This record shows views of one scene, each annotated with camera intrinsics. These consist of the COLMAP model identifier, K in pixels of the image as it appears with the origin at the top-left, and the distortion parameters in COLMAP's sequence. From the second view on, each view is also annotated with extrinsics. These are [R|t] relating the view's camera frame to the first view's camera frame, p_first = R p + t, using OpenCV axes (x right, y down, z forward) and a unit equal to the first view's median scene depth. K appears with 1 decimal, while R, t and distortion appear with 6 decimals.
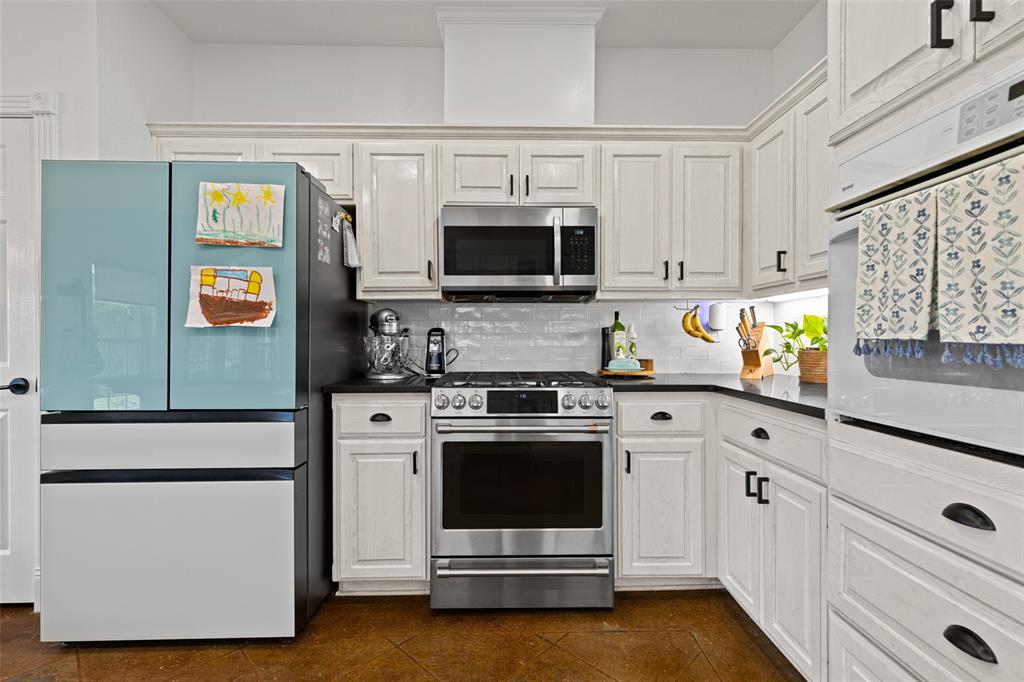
lens RADIAL K [[462.2, 0, 513.0], [0, 462.2, 339.2], [0, 0, 1]] dist [0.007757, -0.001436]
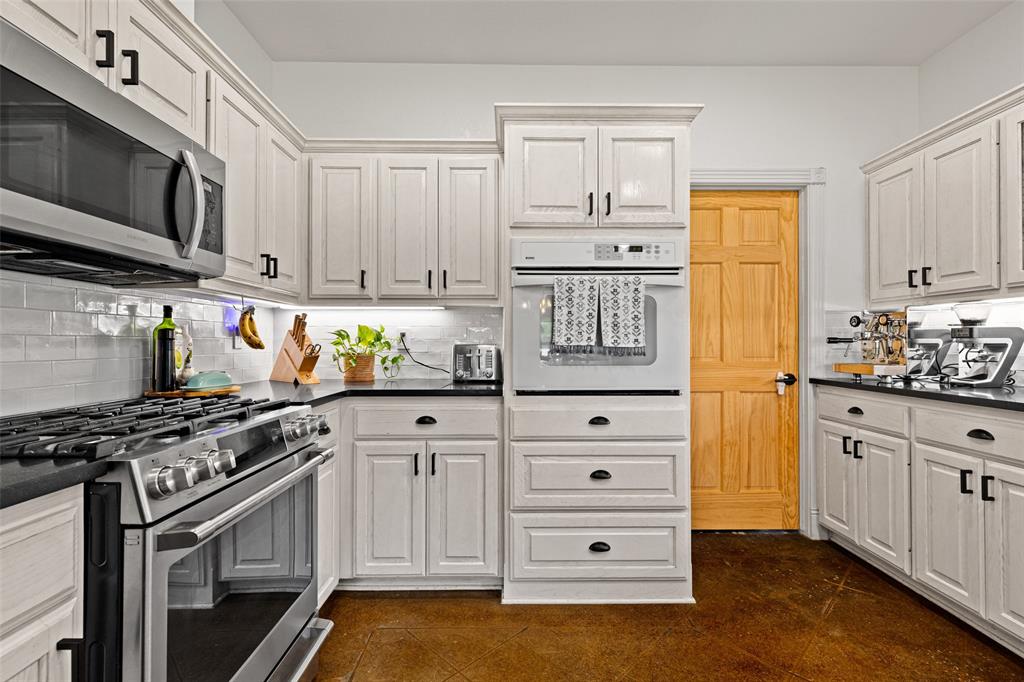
lens RADIAL K [[462.2, 0, 513.7], [0, 462.2, 339.6], [0, 0, 1]] dist [0.007757, -0.001436]
pose [[0.009217, 0.009461, 0.999913, -0.605440], [0.001791, 0.999953, -0.009478, -0.002891], [-0.999956, 0.001878, 0.009200, 0.629529]]
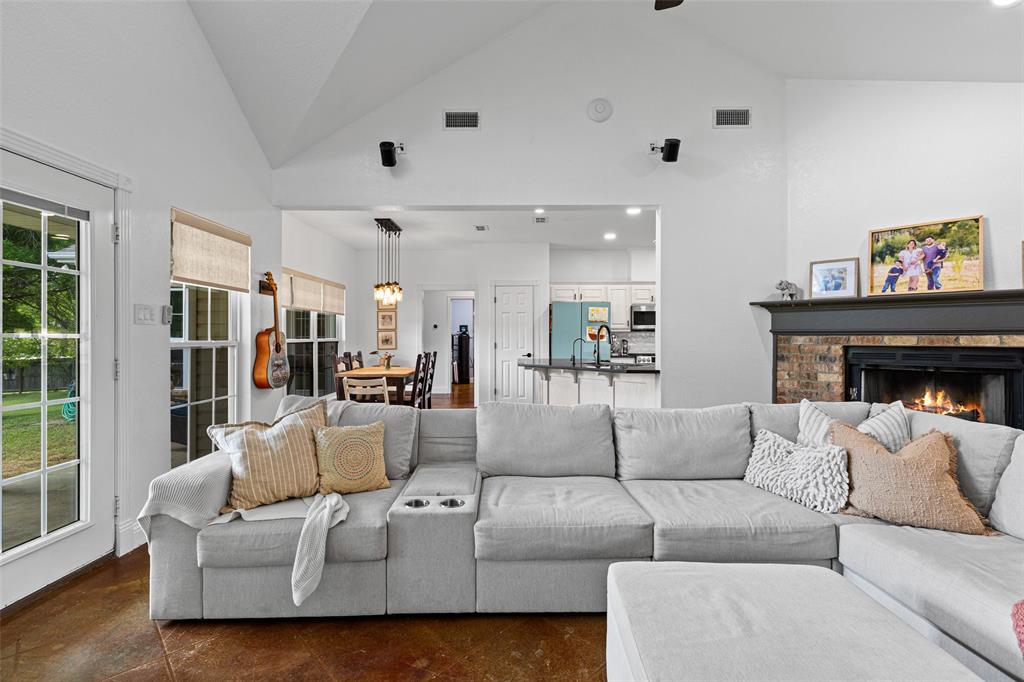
lens RADIAL K [[462.2, 0, 508.4], [0, 462.2, 340.1], [0, 0, 1]] dist [0.007757, -0.001436]
pose [[0.999241, 0.004428, -0.038689, -1.087990], [-0.004271, 0.999982, 0.004146, -0.040851], [0.038707, -0.003977, 0.999243, -2.873554]]
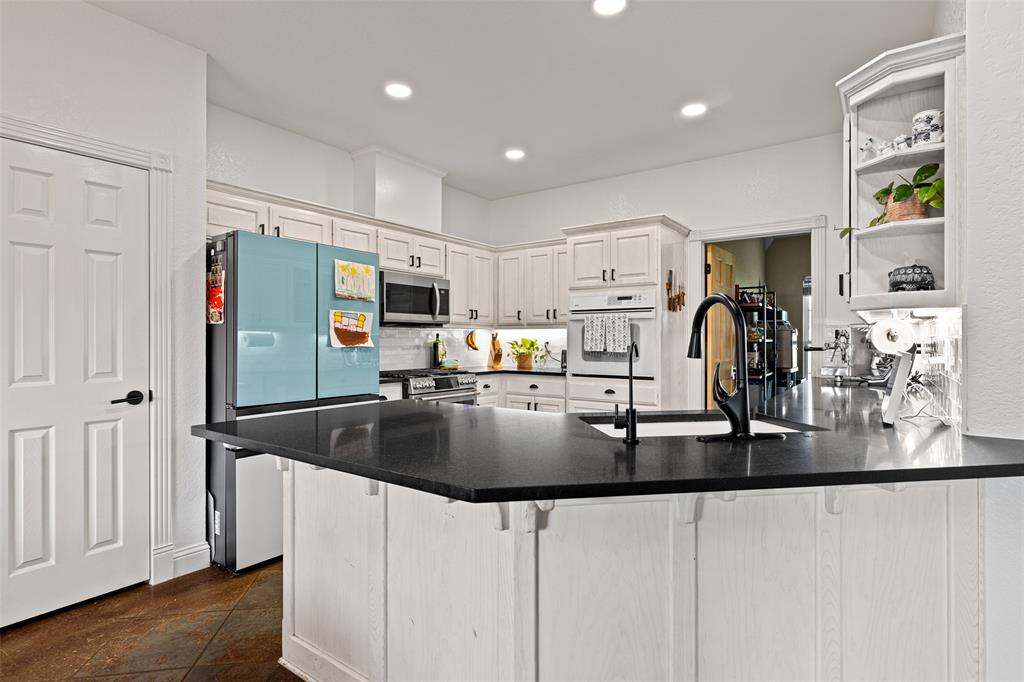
lens RADIAL K [[515.5, 0, 514.0], [0, 515.5, 338.4], [0, 0, 1]] dist [-0.000100, -0.000201]
pose [[0.600018, 0.003982, 0.799977, -1.528465], [-0.000198, 0.999988, -0.004829, -0.041874], [-0.799987, 0.002739, 0.600011, -0.528735]]
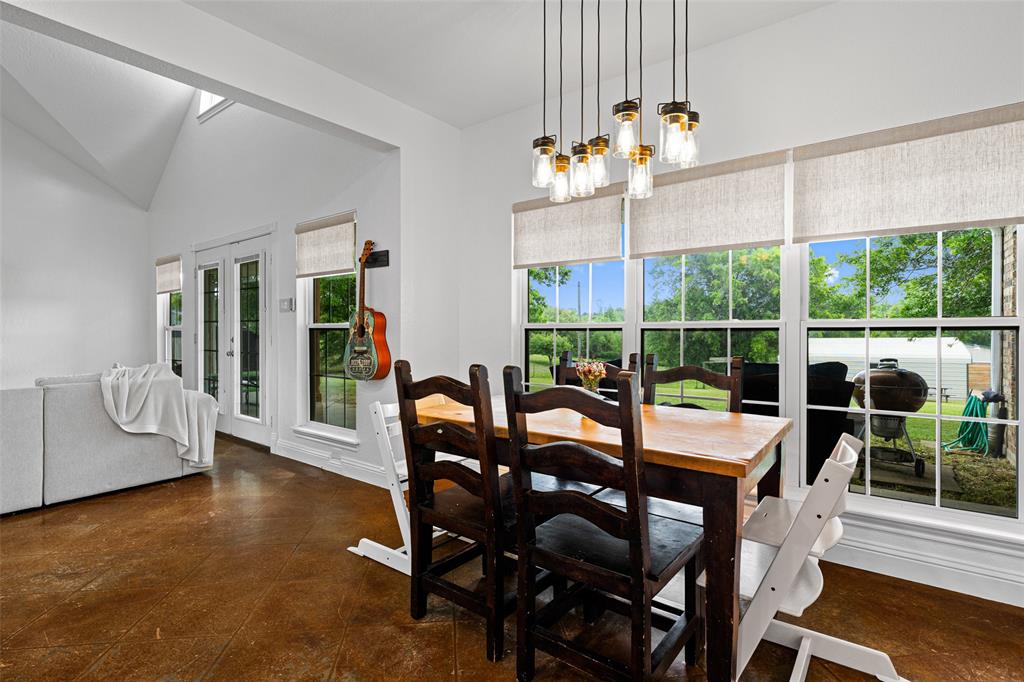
lens RADIAL K [[497.7, 0, 505.7], [0, 497.7, 332.6], [0, 0, 1]] dist [-0.004095, 0.002162]
pose [[-0.632796, -0.001525, -0.774317, -1.127339], [-0.004720, 0.999987, 0.001888, 0.005084], [0.774305, 0.004850, -0.632795, 0.804356]]
